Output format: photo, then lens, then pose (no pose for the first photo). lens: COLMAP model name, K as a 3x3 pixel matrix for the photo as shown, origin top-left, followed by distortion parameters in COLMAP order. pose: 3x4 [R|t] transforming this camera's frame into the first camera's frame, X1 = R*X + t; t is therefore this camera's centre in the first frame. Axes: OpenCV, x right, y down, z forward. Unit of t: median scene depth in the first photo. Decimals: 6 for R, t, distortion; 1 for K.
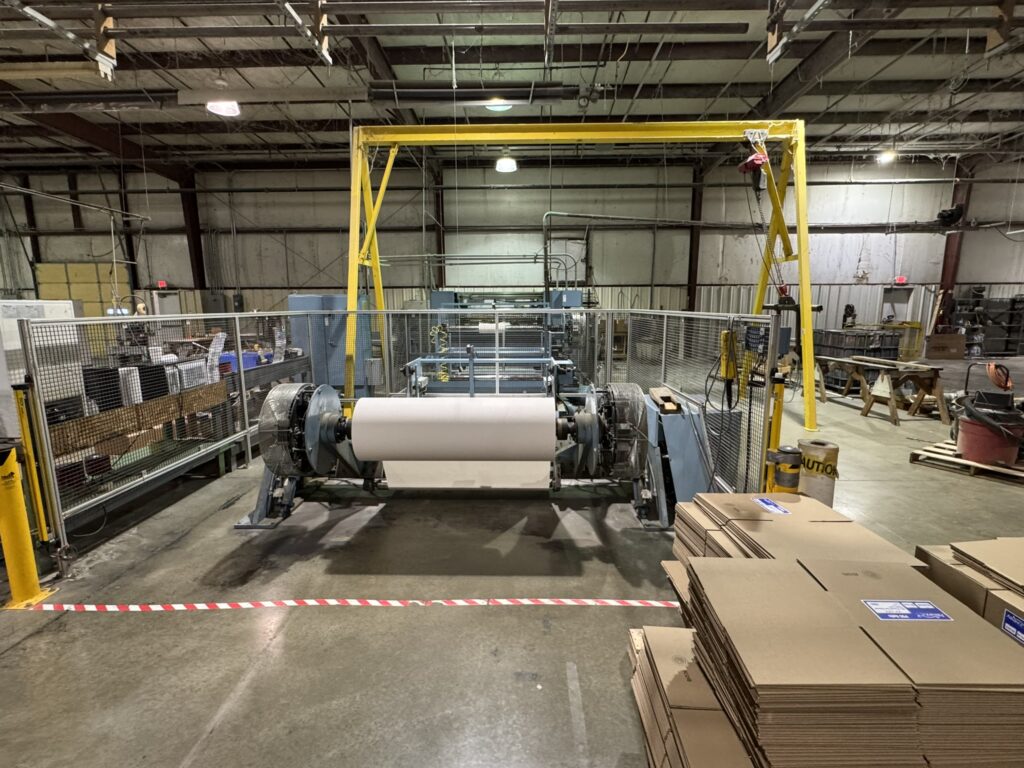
lens RADIAL K [[474.5, 0, 515.2], [0, 474.5, 384.4], [0, 0, 1]] dist [-0.000001, -0.000073]
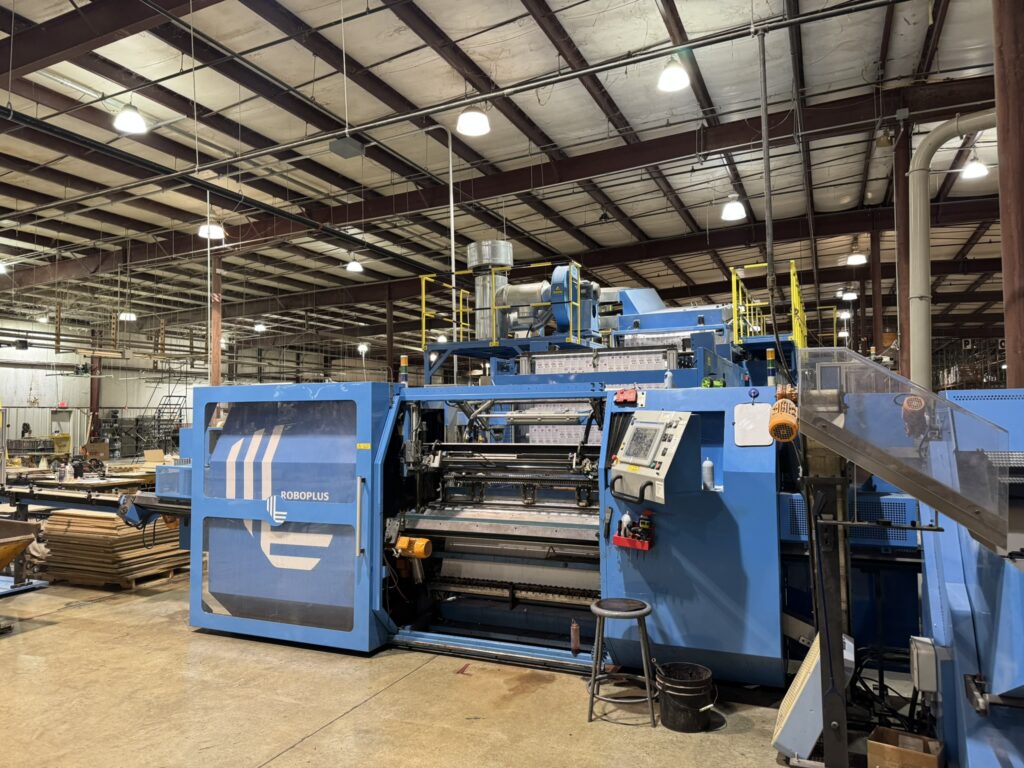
lens RADIAL K [[729.5, 0, 511.0], [0, 729.5, 381.0], [0, 0, 1]] dist [0.034396, -0.007285]
pose [[0.379610, 0.048476, 0.923876, -0.646203], [0.153841, 0.981415, -0.114706, 0.150900], [-0.912266, 0.185674, 0.365097, -0.942491]]
